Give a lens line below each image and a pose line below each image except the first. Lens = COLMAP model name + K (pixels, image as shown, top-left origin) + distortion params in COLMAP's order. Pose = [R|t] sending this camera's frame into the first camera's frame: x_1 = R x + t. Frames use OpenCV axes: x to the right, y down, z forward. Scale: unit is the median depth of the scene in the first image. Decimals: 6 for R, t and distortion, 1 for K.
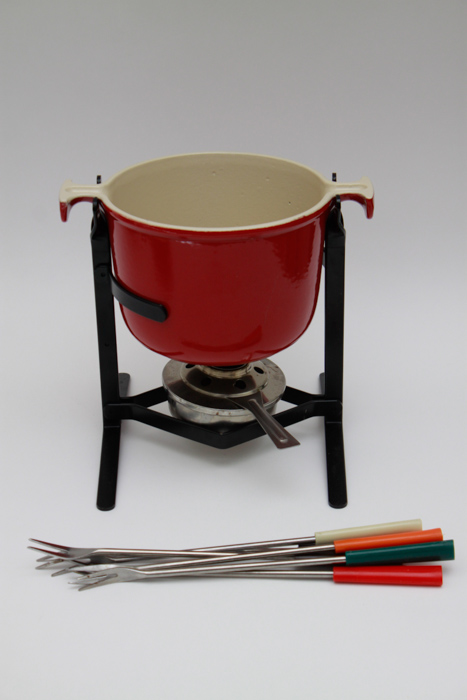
lens RADIAL K [[1736.6, 0, 233.5], [0, 1736.6, 350.0], [0, 0, 1]] dist [0.007632, 0.004368]
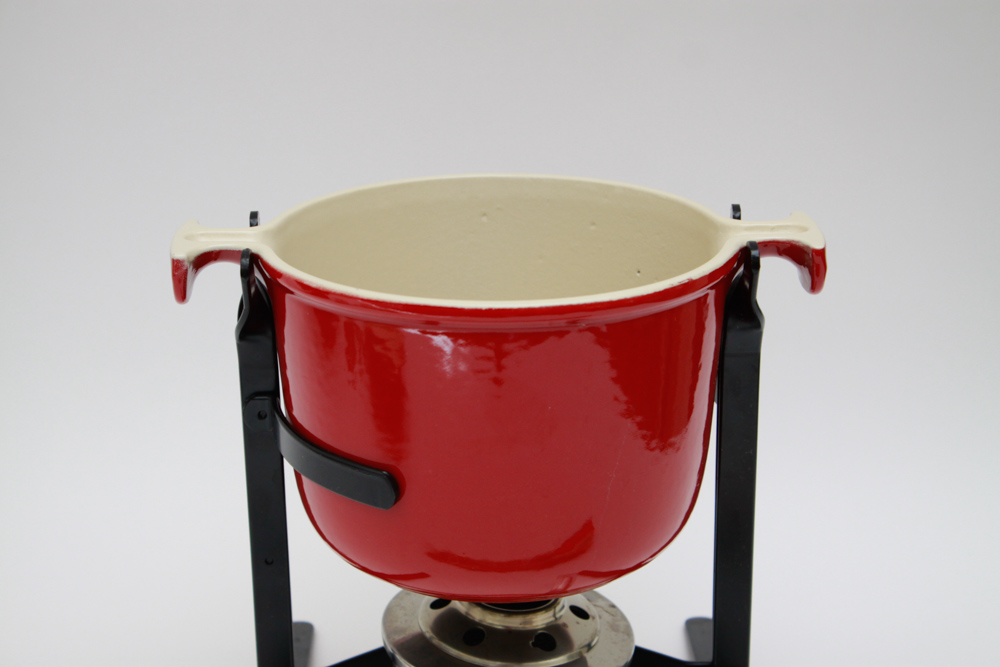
lens RADIAL K [[2339.3, 0, 500.0], [0, 2339.3, 333.5], [0, 0, 1]] dist [0.021940, 0.072397]
pose [[0.999682, -0.003523, 0.024956, -0.025252], [0.006318, 0.993594, -0.112829, 0.008212], [-0.024399, 0.112951, 0.993301, 0.352215]]
